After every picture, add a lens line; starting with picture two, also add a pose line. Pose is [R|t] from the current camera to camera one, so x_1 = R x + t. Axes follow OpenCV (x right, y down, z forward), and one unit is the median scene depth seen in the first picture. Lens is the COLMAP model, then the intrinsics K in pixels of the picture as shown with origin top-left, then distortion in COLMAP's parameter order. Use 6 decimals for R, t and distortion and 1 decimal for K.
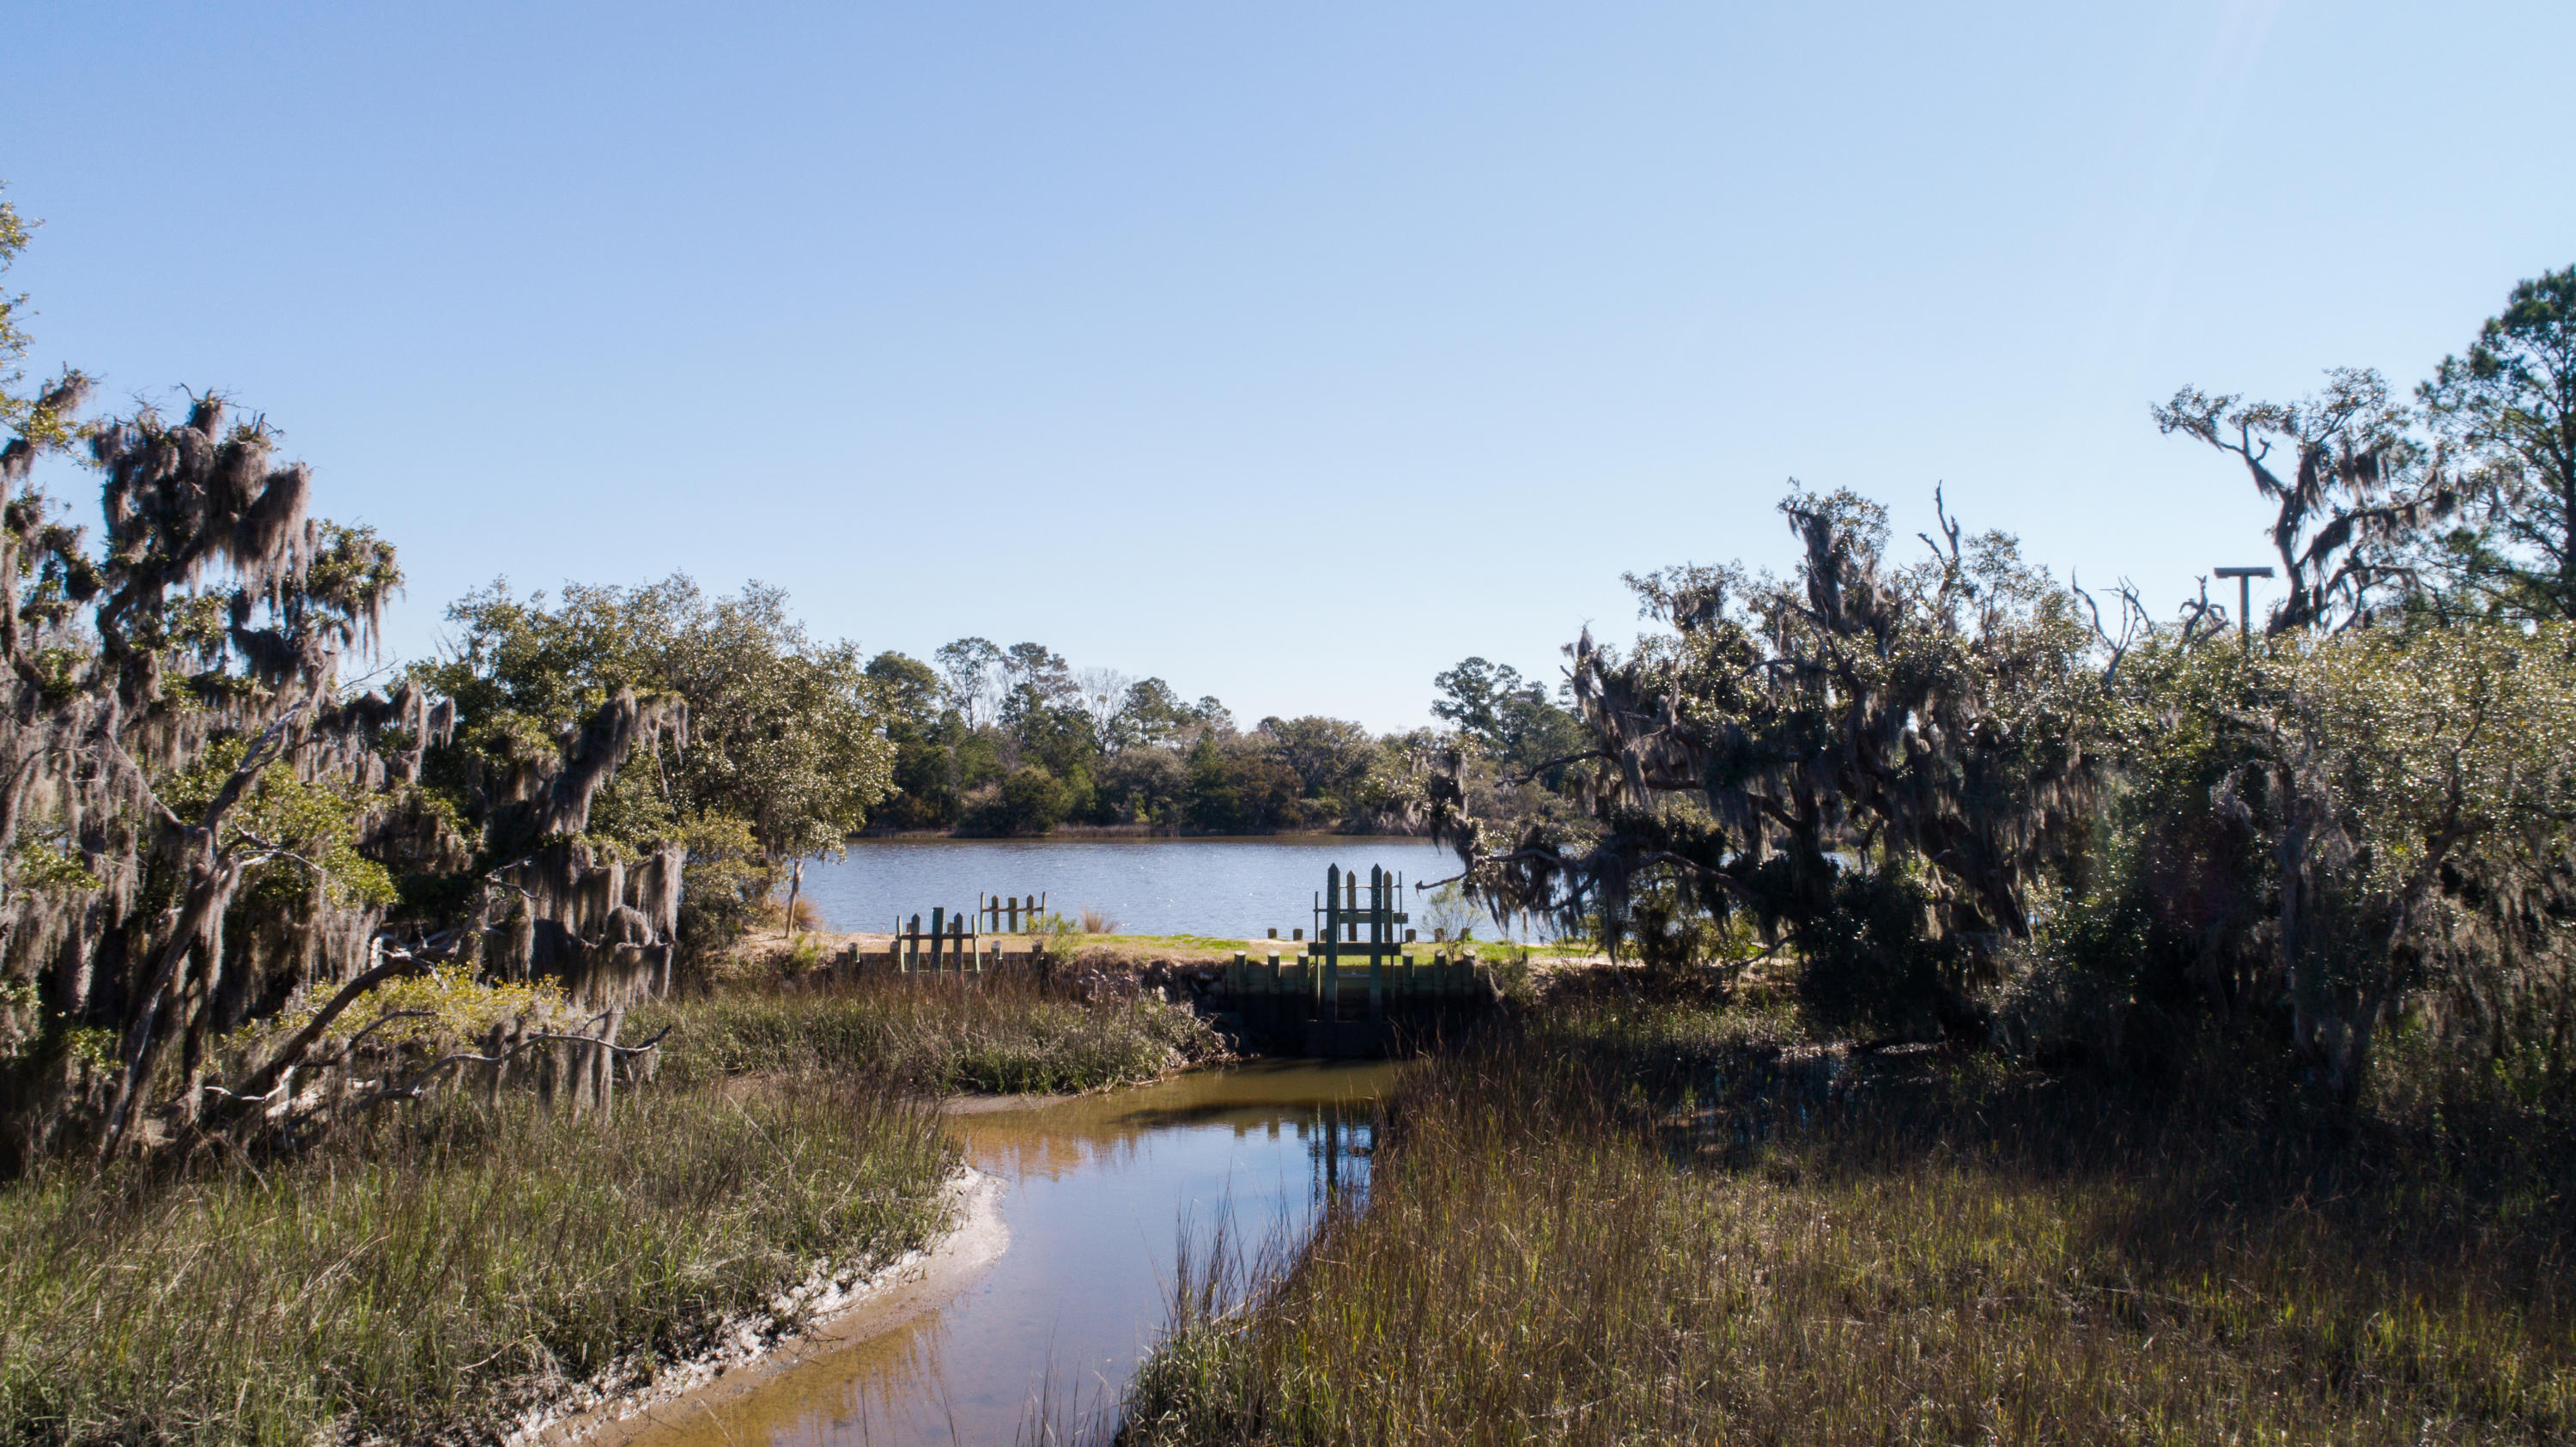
lens RADIAL K [[1706.2, 0, 1282.0], [0, 1706.2, 725.9], [0, 0, 1]] dist [-0.022945, 0.010589]
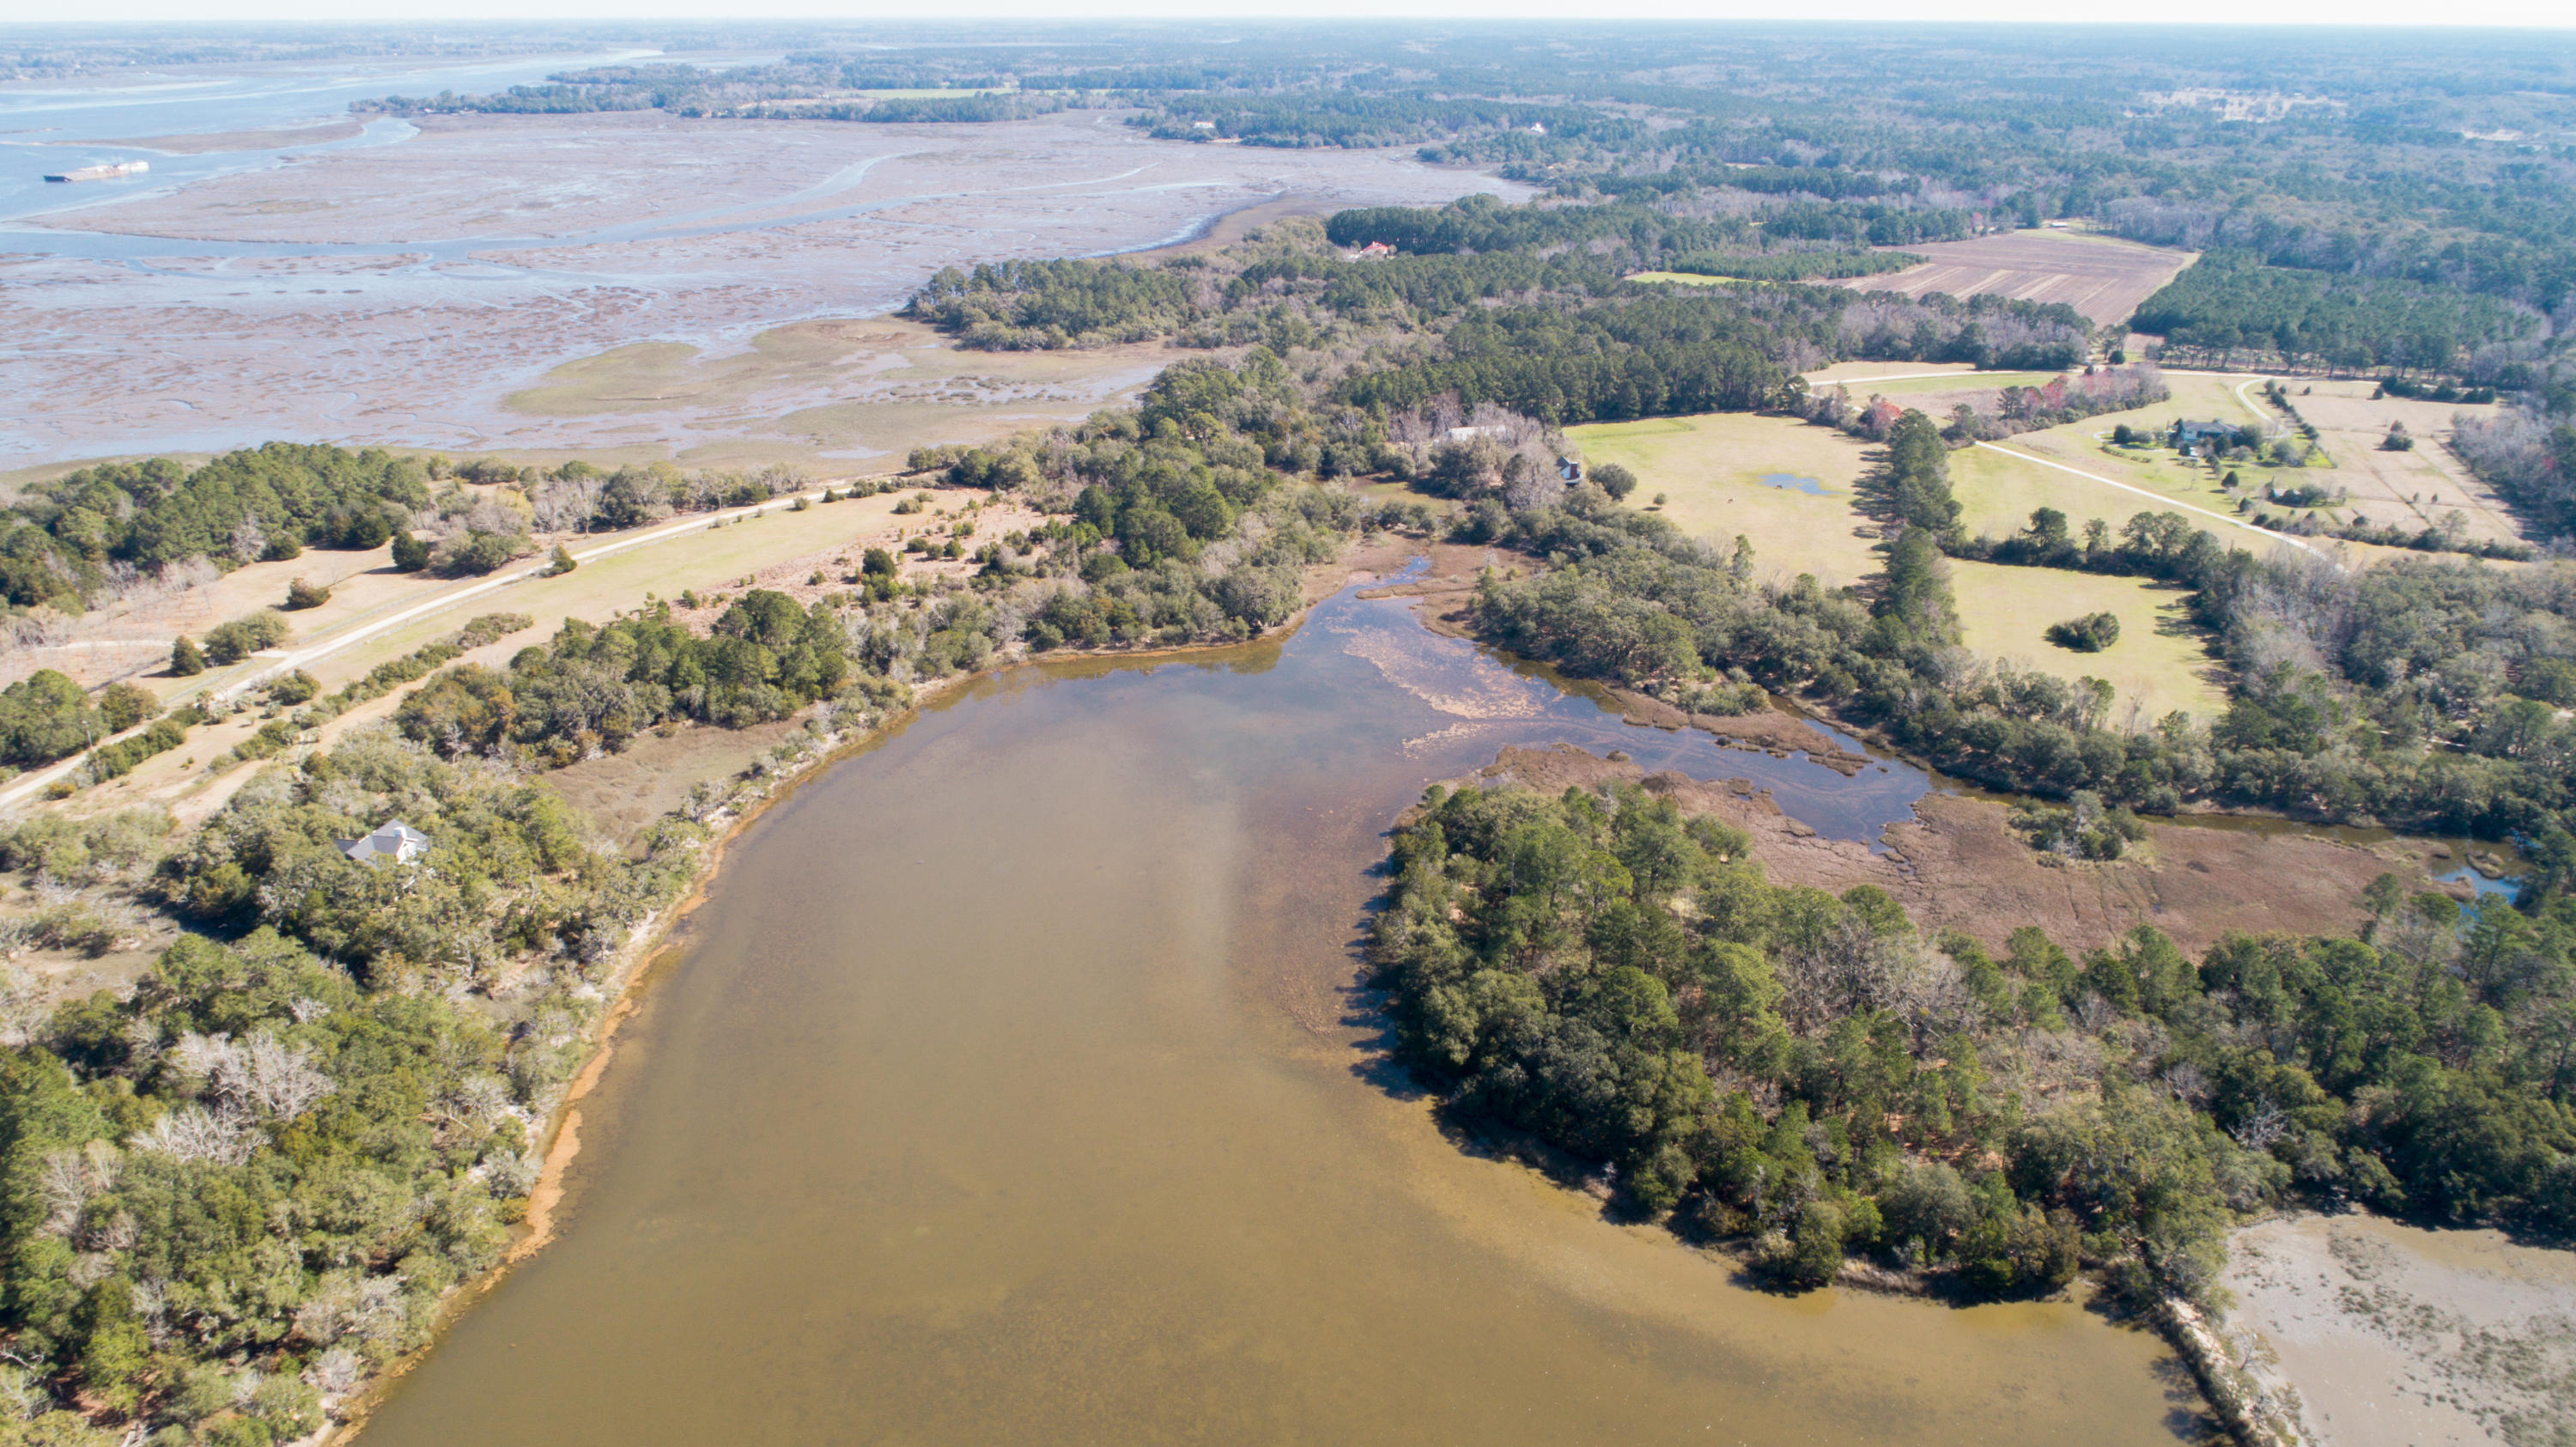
lens RADIAL K [[1706.2, 0, 1285.4], [0, 1706.2, 713.3], [0, 0, 1]] dist [-0.022945, 0.010589]
pose [[0.868524, 0.178510, -0.462385, 0.061560], [0.033447, 0.909657, 0.414011, -4.410702], [0.494517, -0.375044, 0.784089, 0.120093]]
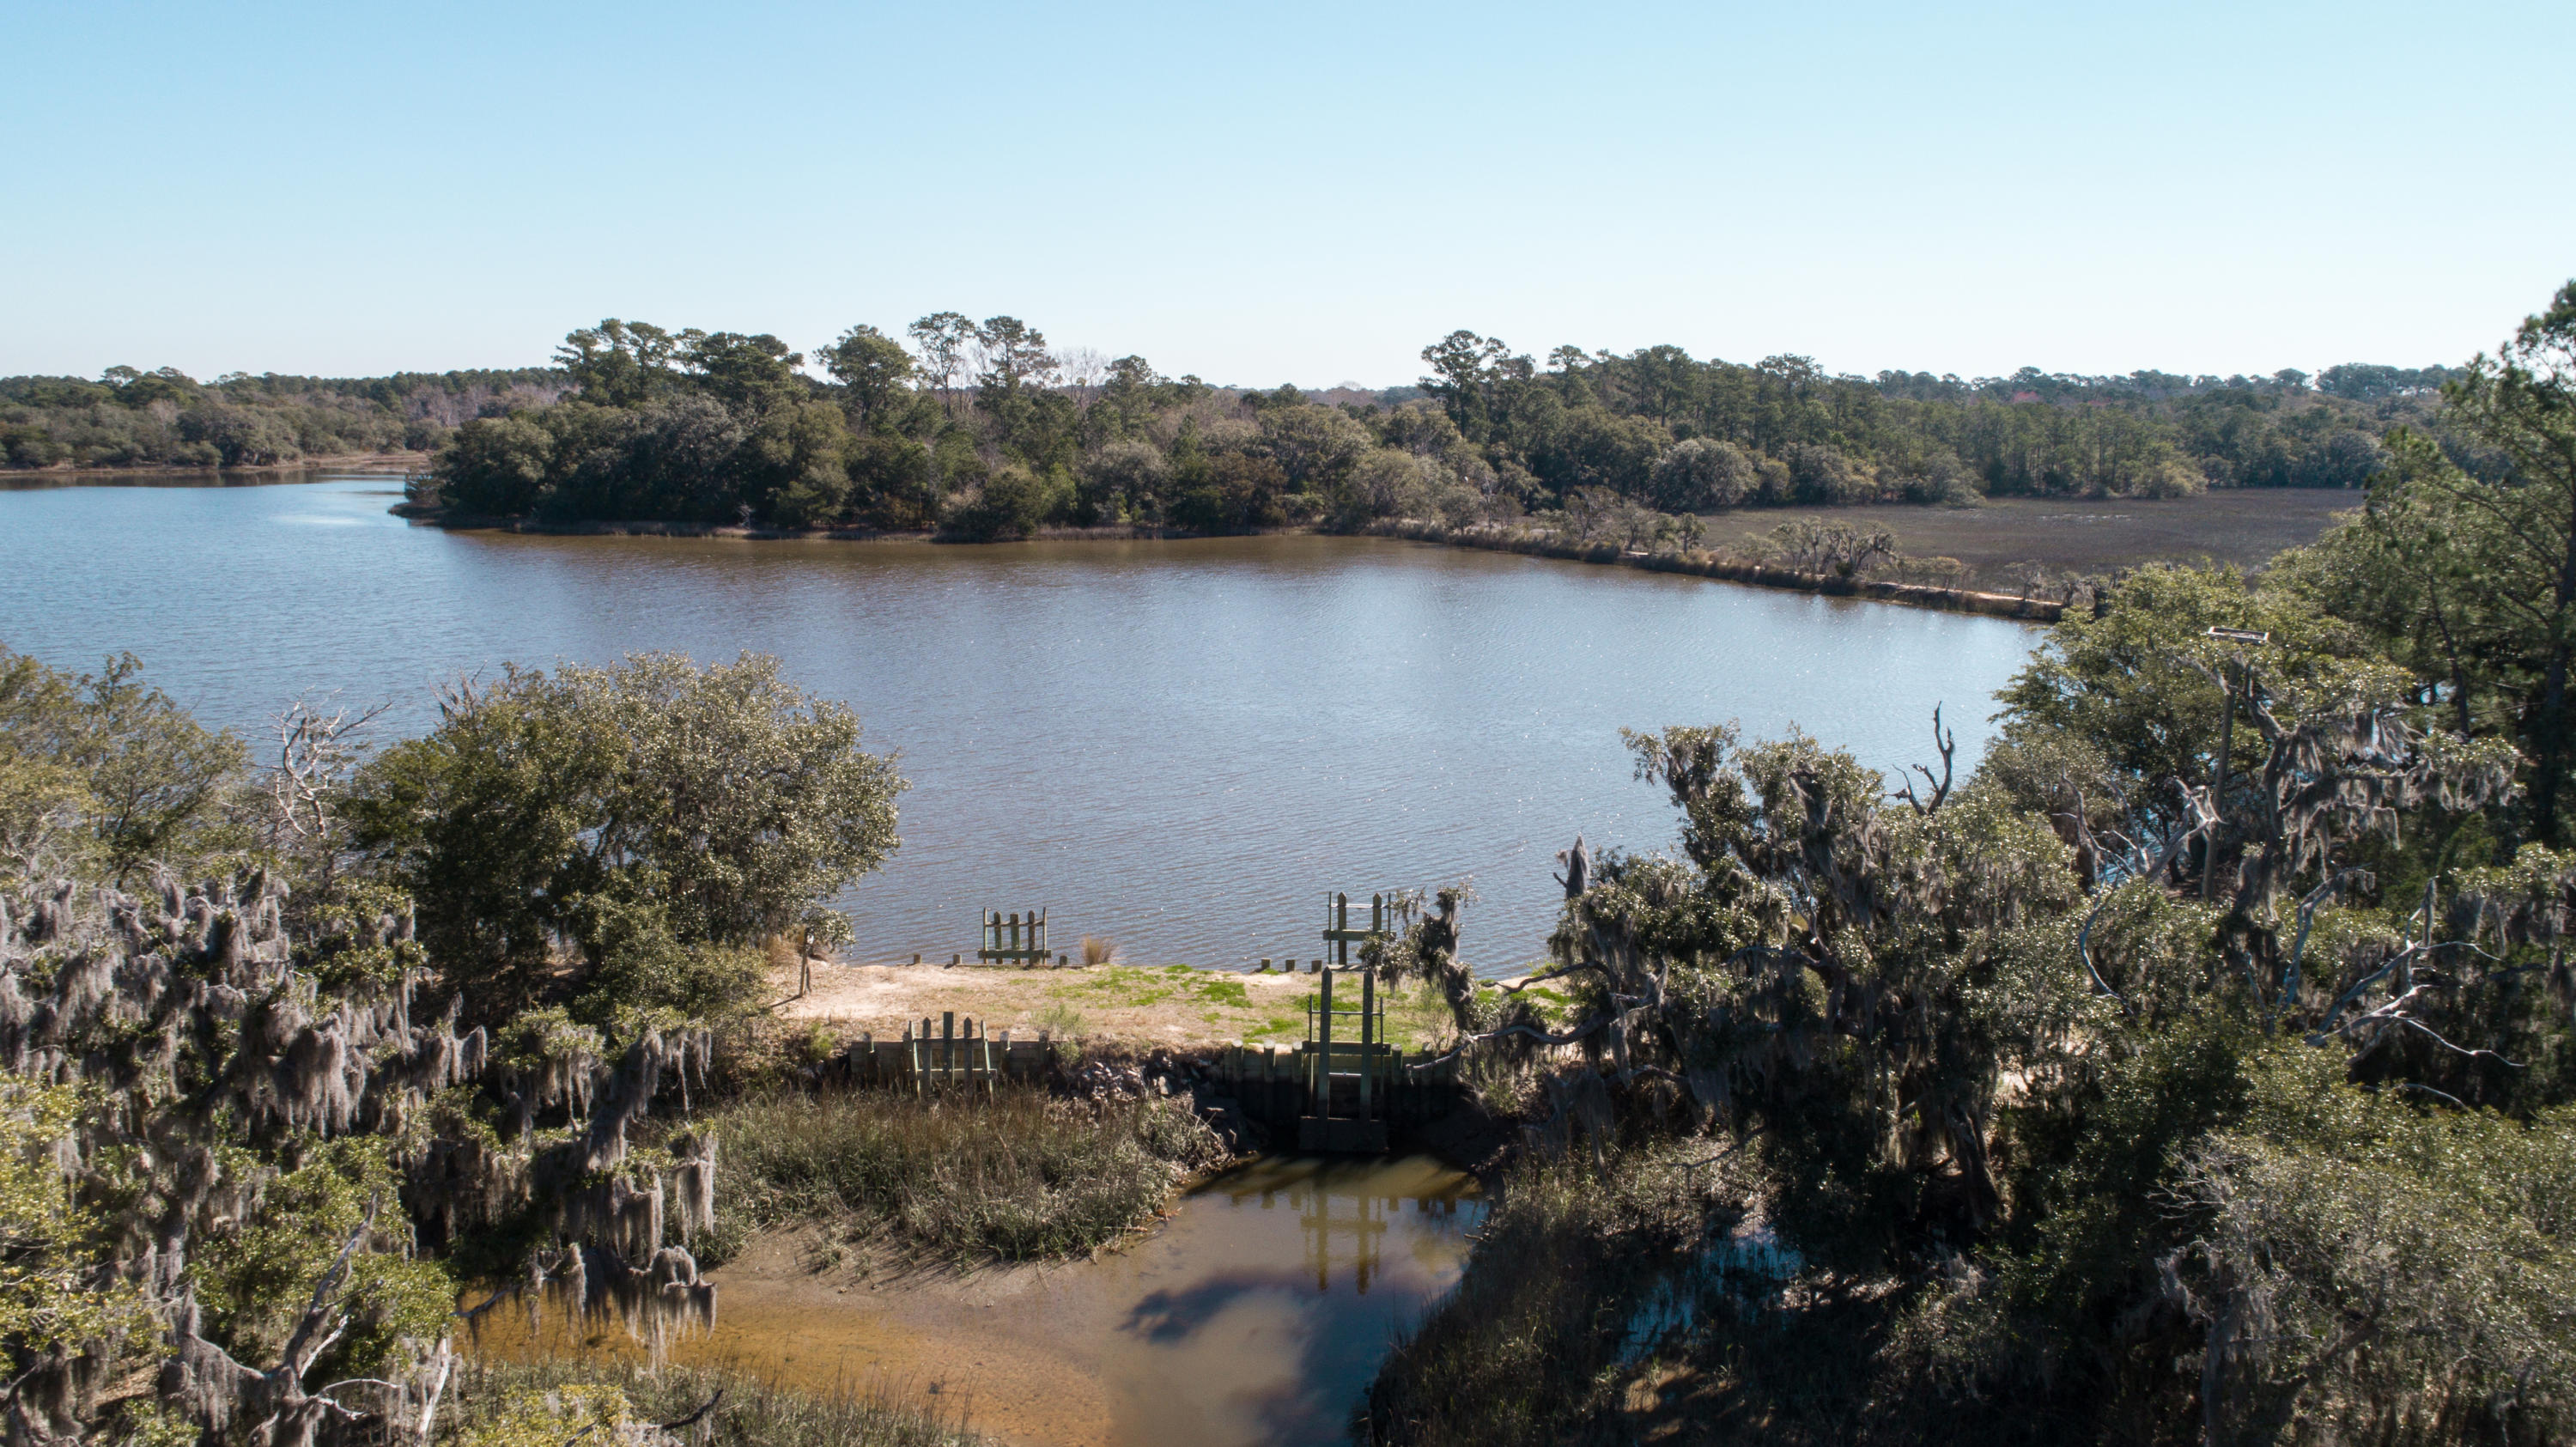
lens RADIAL K [[1706.2, 0, 1278.9], [0, 1706.2, 718.4], [0, 0, 1]] dist [-0.022945, 0.010589]
pose [[0.999931, 0.004954, 0.010629, -0.011132], [-0.007176, 0.975369, 0.220464, -0.295173], [-0.009275, -0.220525, 0.975337, 0.020779]]
